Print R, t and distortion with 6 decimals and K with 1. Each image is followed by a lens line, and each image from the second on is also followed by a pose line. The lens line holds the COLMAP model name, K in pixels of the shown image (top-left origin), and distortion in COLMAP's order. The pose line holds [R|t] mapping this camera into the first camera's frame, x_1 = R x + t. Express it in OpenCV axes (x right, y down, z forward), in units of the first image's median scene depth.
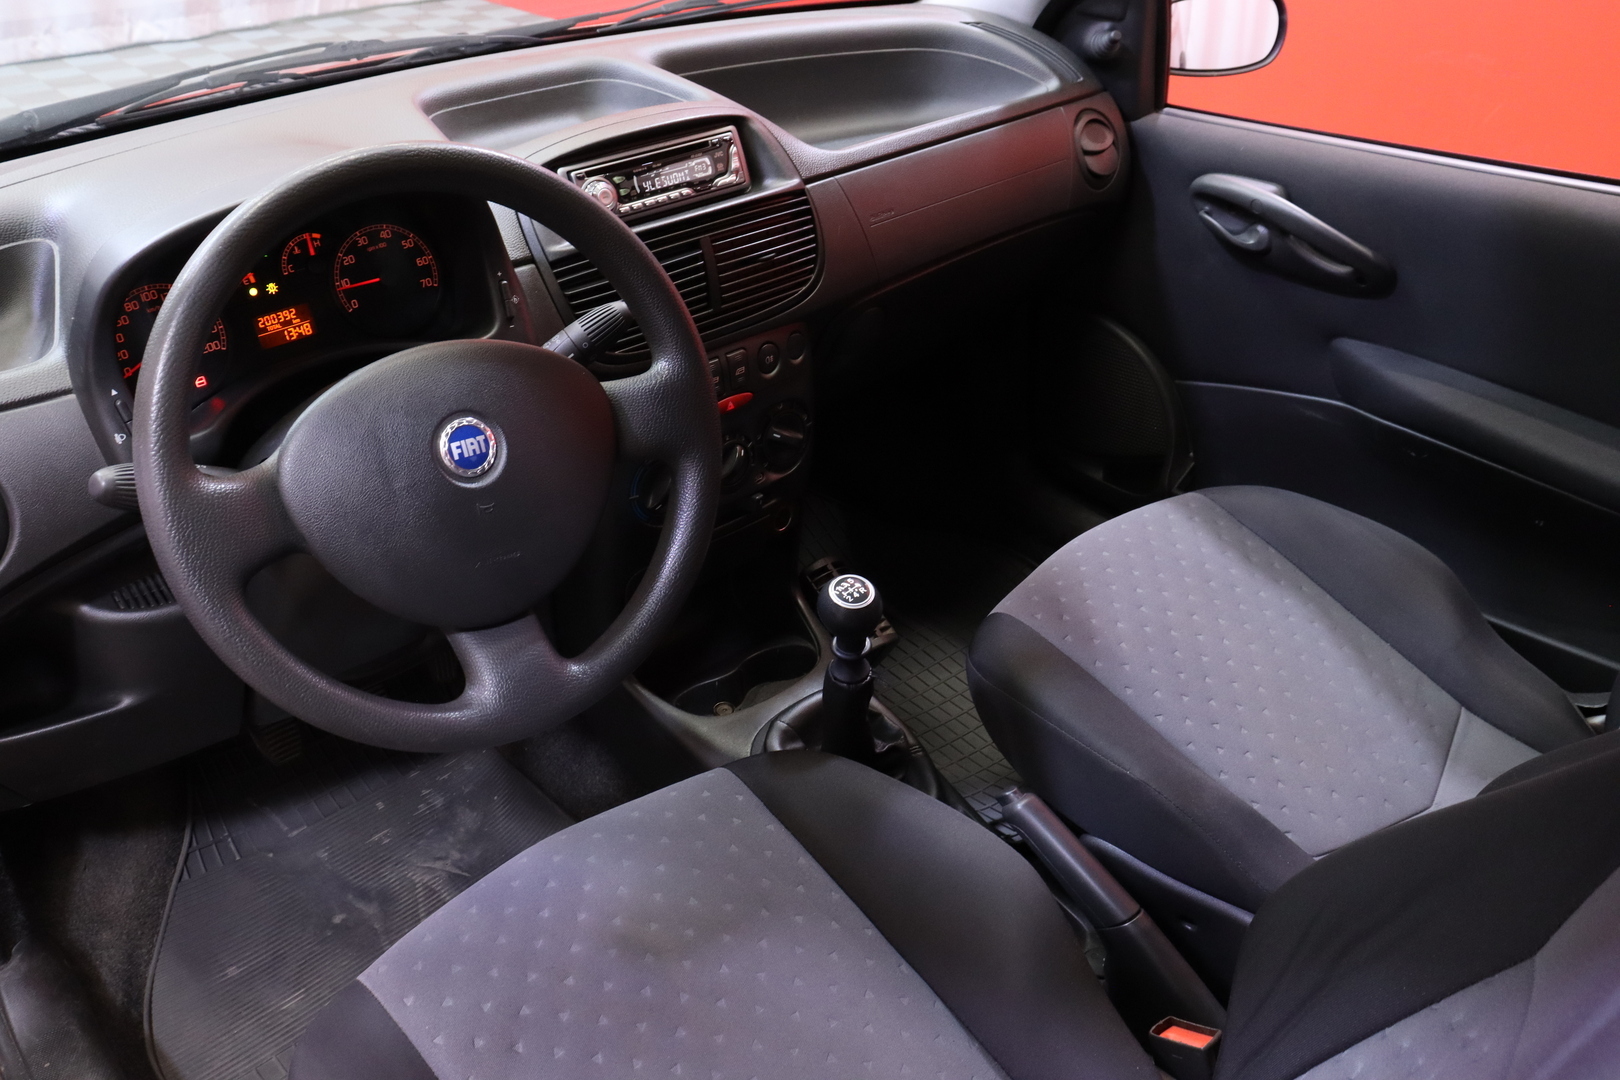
lens RADIAL K [[1345.3, 0, 833.4], [0, 1345.3, 505.1], [0, 0, 1]] dist [-0.203612, 0.198419]
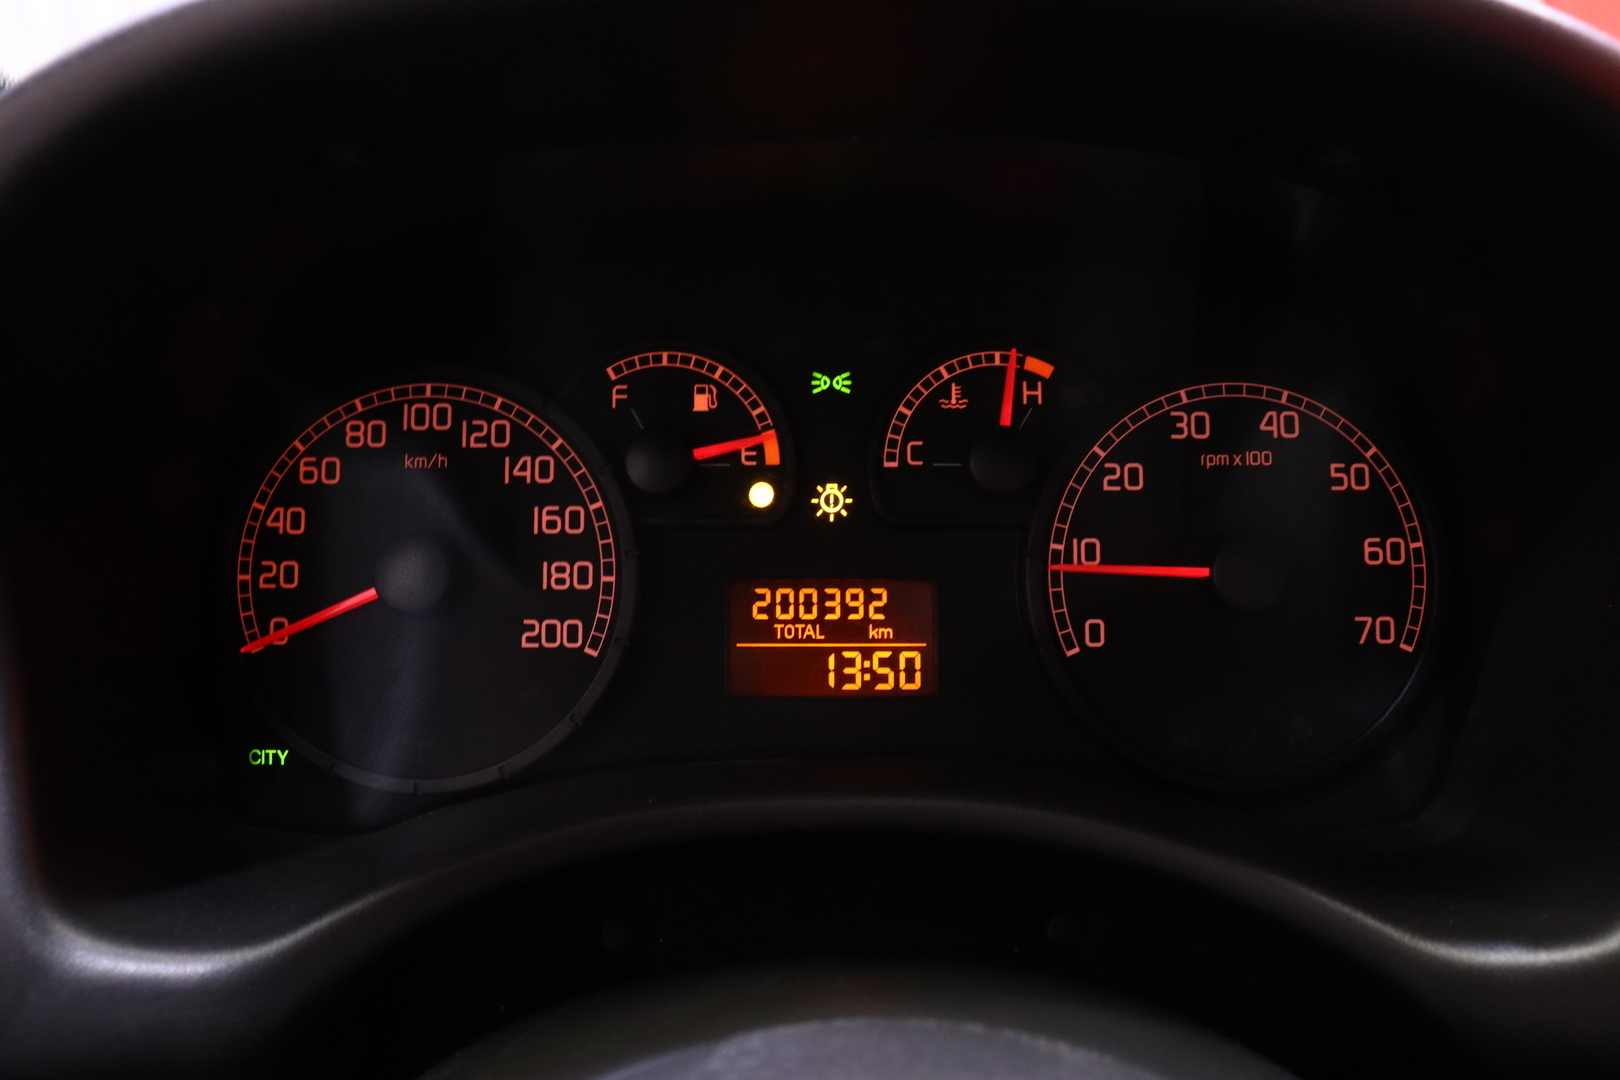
lens RADIAL K [[1345.3, 0, 833.4], [0, 1345.3, 505.1], [0, 0, 1]] dist [-0.203612, 0.198419]
pose [[0.737880, 0.215301, -0.639671, -0.203442], [-0.347593, 0.933627, -0.086719, -0.118340], [0.578543, 0.286333, 0.763741, 0.651602]]
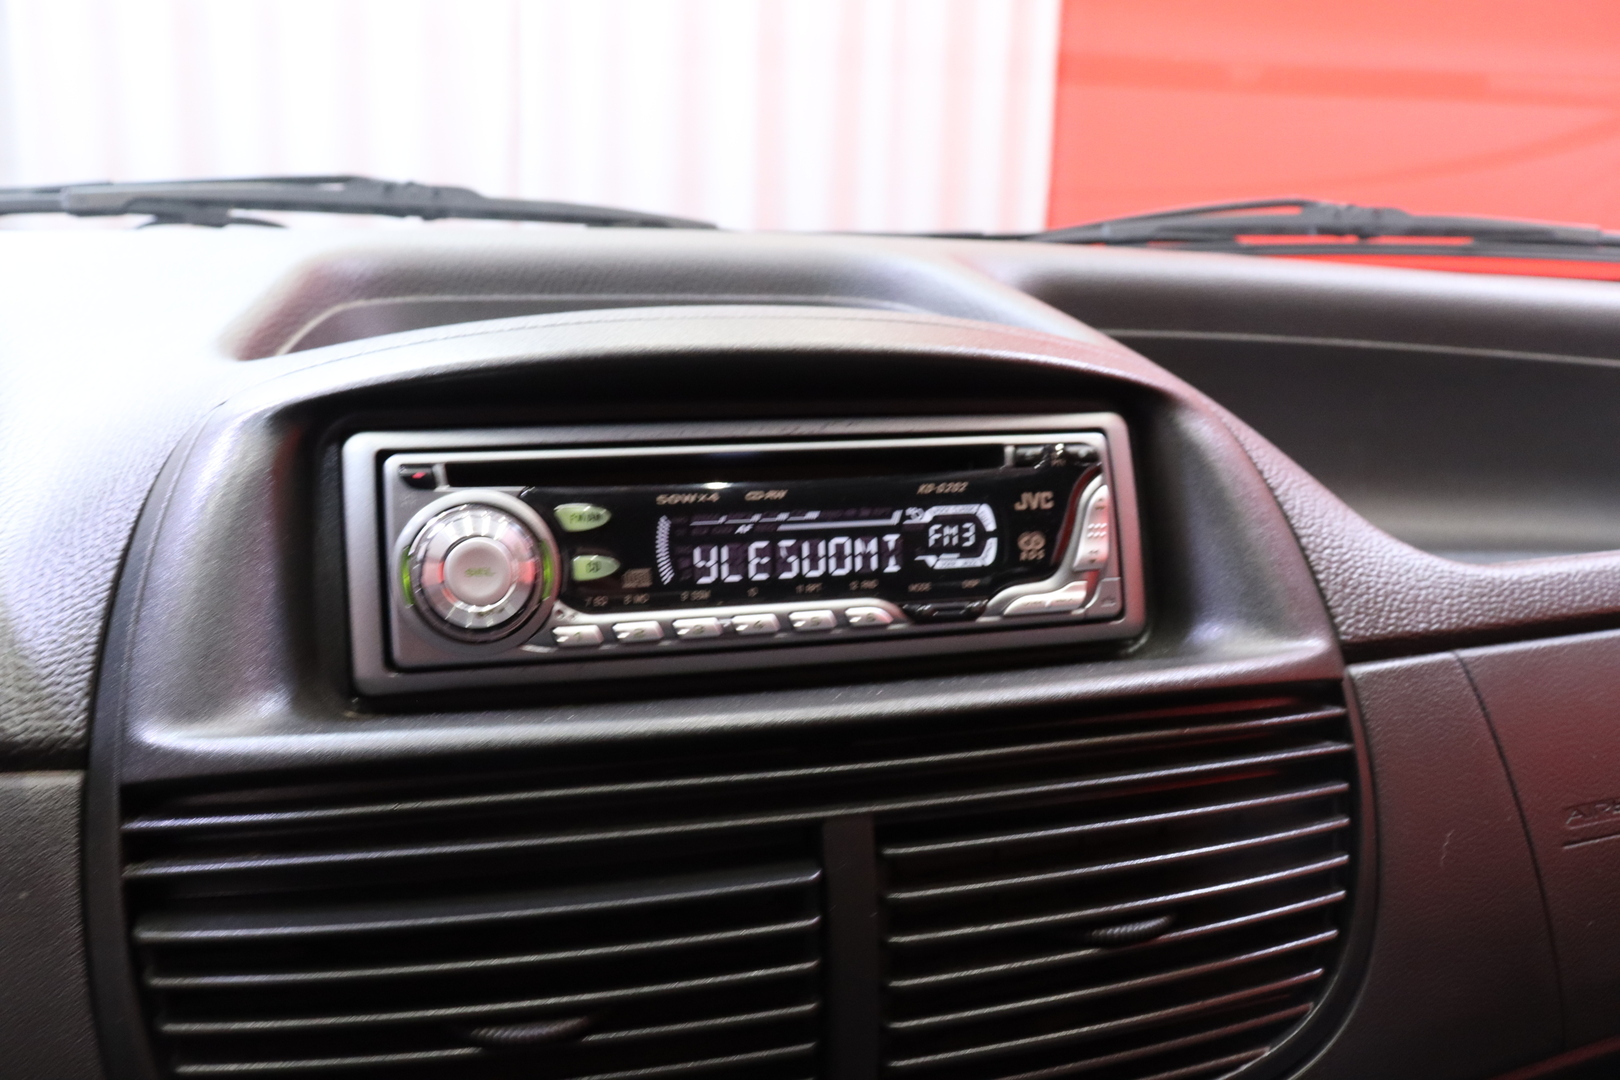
lens RADIAL K [[1345.3, 0, 833.4], [0, 1345.3, 505.1], [0, 0, 1]] dist [-0.203612, 0.198419]
pose [[0.899277, 0.141883, -0.413726, -0.009921], [-0.256239, 0.937497, -0.235458, -0.188868], [0.354460, 0.317755, 0.879426, 0.745850]]
